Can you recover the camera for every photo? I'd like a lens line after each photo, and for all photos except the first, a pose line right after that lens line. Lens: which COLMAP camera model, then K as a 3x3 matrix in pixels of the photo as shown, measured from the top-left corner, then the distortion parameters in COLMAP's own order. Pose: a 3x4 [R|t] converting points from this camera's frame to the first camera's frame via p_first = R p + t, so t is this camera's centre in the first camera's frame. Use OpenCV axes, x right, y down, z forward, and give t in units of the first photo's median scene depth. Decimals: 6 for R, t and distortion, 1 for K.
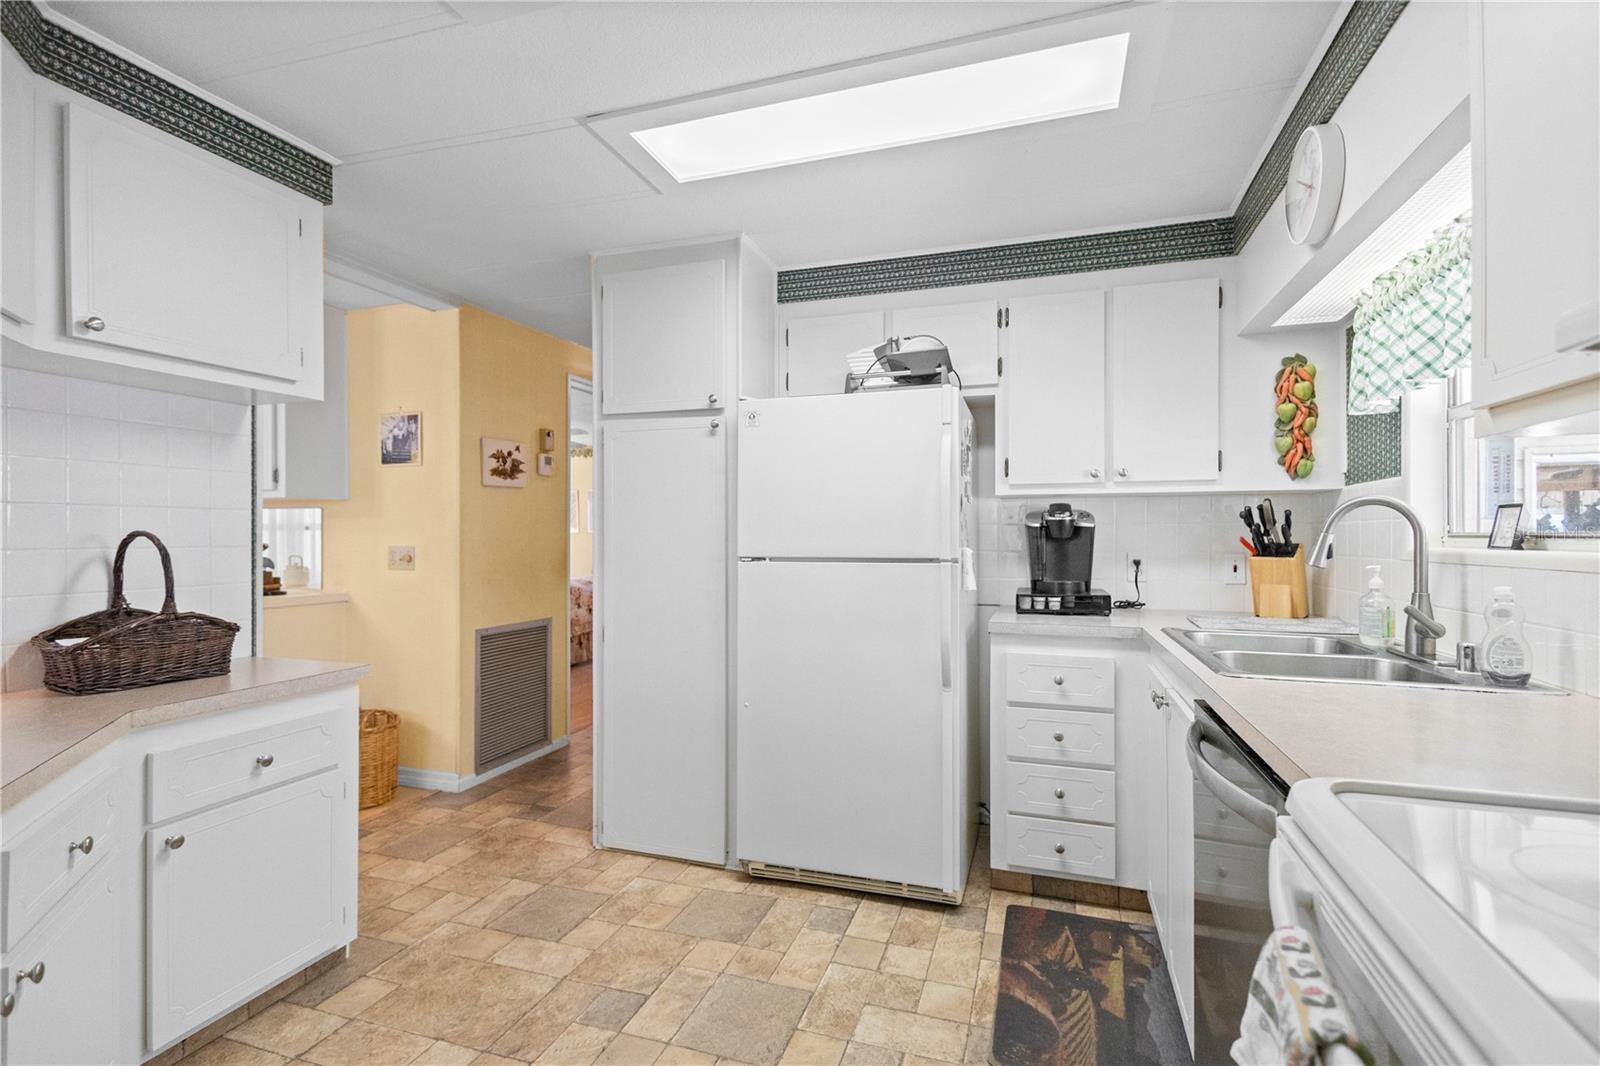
lens RADIAL K [[748.6, 0, 800.0], [0, 748.6, 533.0], [0, 0, 1]] dist [0.002854, -0.000047]
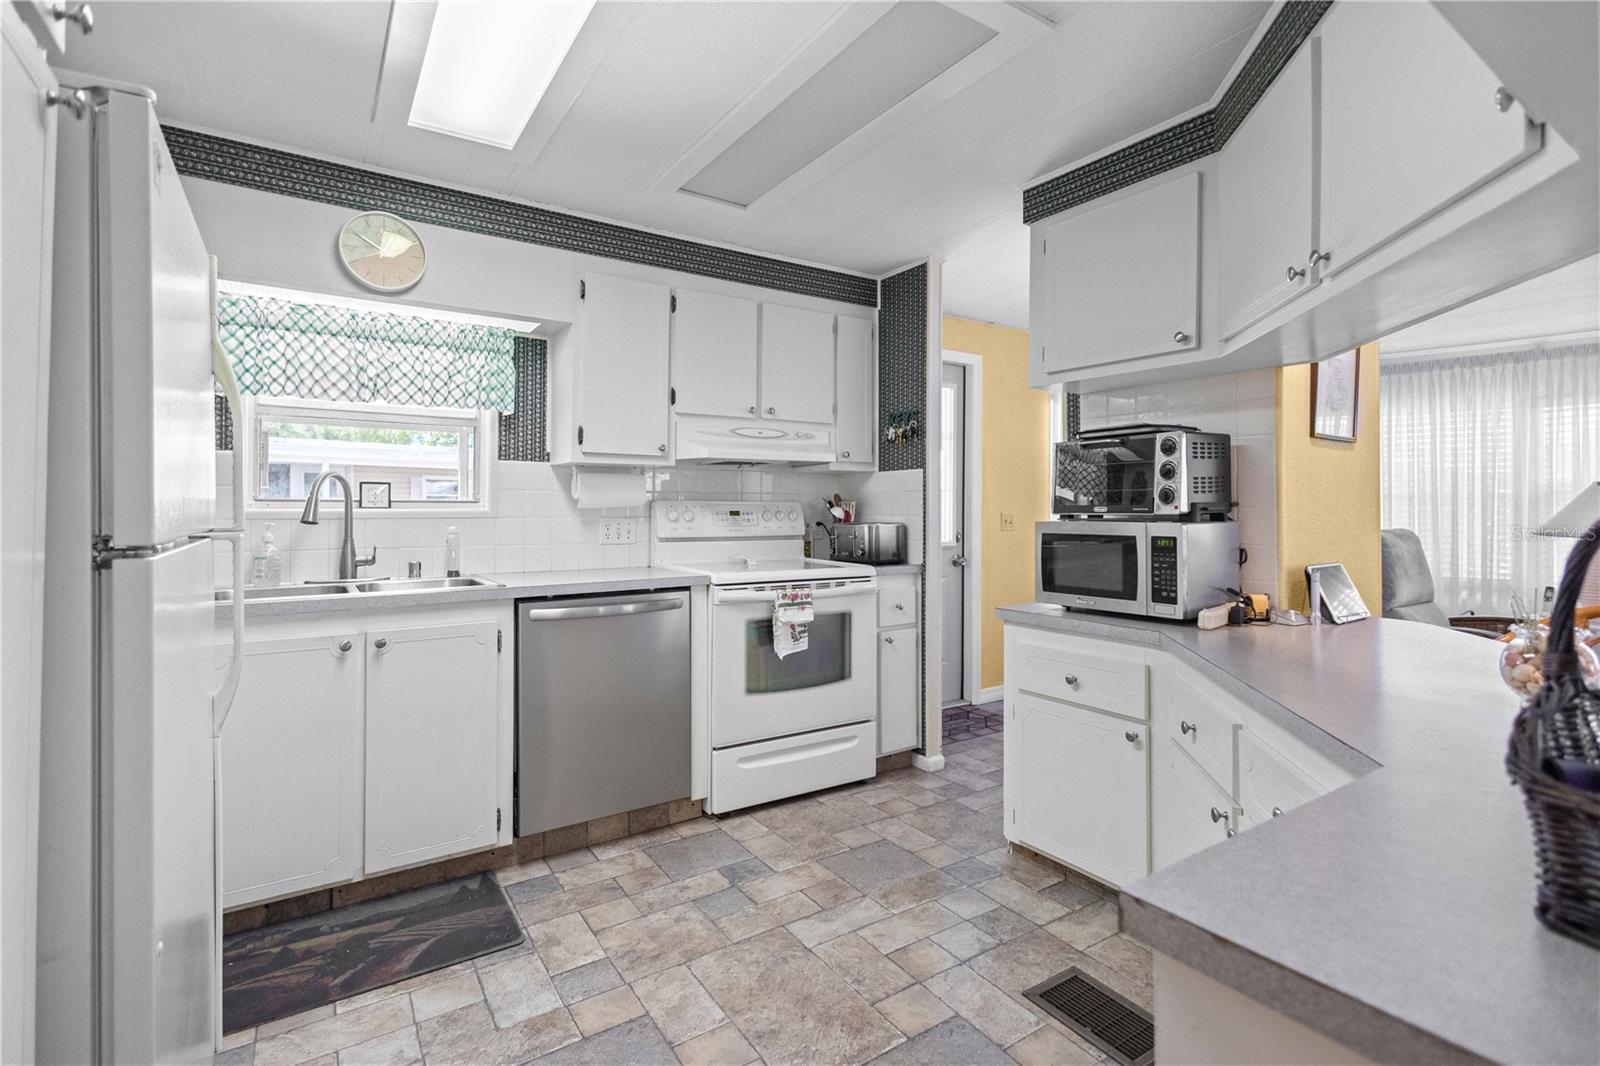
lens RADIAL K [[748.6, 0, 800.0], [0, 748.6, 533.0], [0, 0, 1]] dist [0.002854, -0.000047]
pose [[-0.788875, -0.021286, 0.614185, -0.716301], [0.000087, 0.999396, 0.034749, 0.015655], [-0.614553, 0.027465, -0.788397, 1.455953]]
